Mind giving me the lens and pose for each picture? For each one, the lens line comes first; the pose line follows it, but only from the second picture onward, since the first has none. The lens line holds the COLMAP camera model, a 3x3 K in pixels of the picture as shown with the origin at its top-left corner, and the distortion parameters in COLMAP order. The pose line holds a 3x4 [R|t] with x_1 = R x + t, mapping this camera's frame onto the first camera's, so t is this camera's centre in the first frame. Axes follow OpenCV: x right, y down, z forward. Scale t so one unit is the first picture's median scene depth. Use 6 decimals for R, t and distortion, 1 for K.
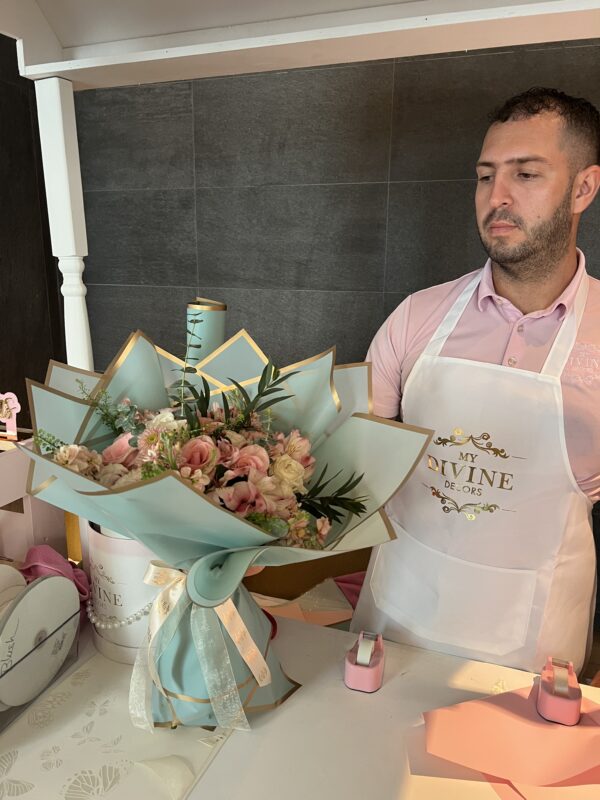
lens RADIAL K [[601.4, 0, 296.8], [0, 601.4, 398.3], [0, 0, 1]] dist [-0.004659, -0.009082]
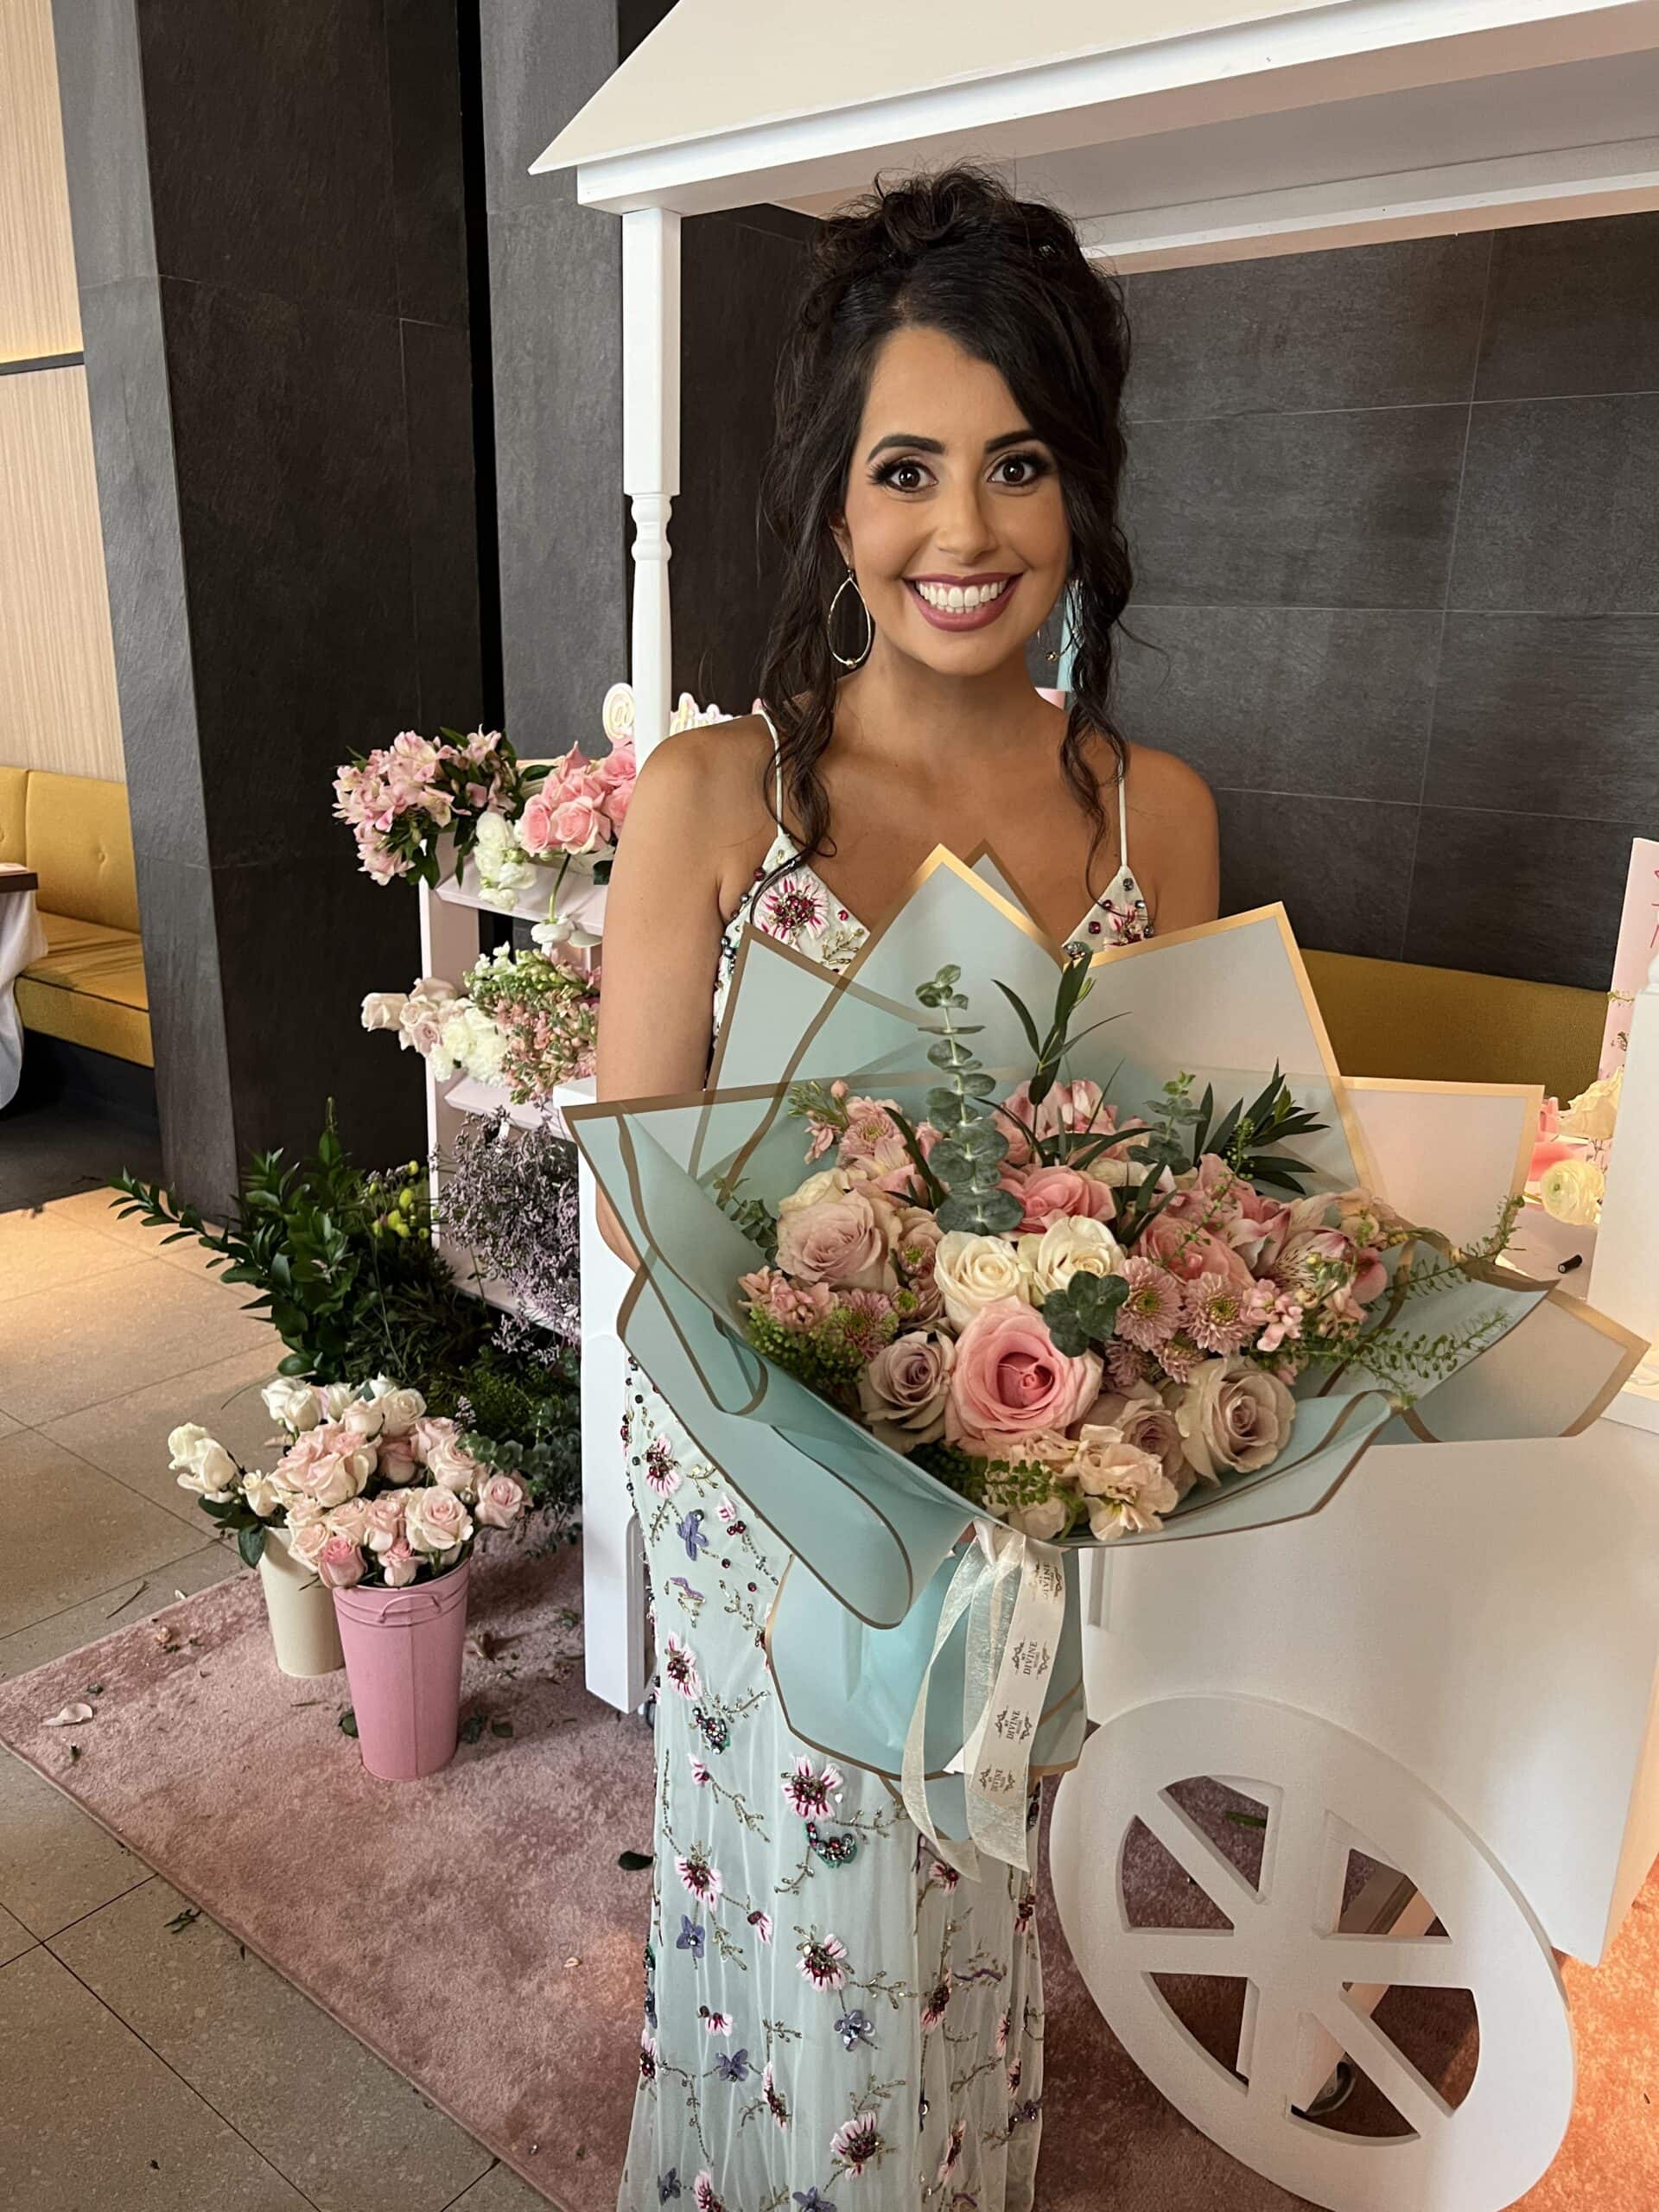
lens RADIAL K [[1662.7, 0, 821.6], [0, 1662.7, 1101.3], [0, 0, 1]] dist [-0.004659, -0.009082]
pose [[0.940136, 0.105732, -0.323984, 0.145425], [-0.090951, 0.994017, 0.060475, 0.218547], [0.328440, -0.027388, 0.944128, -0.592881]]
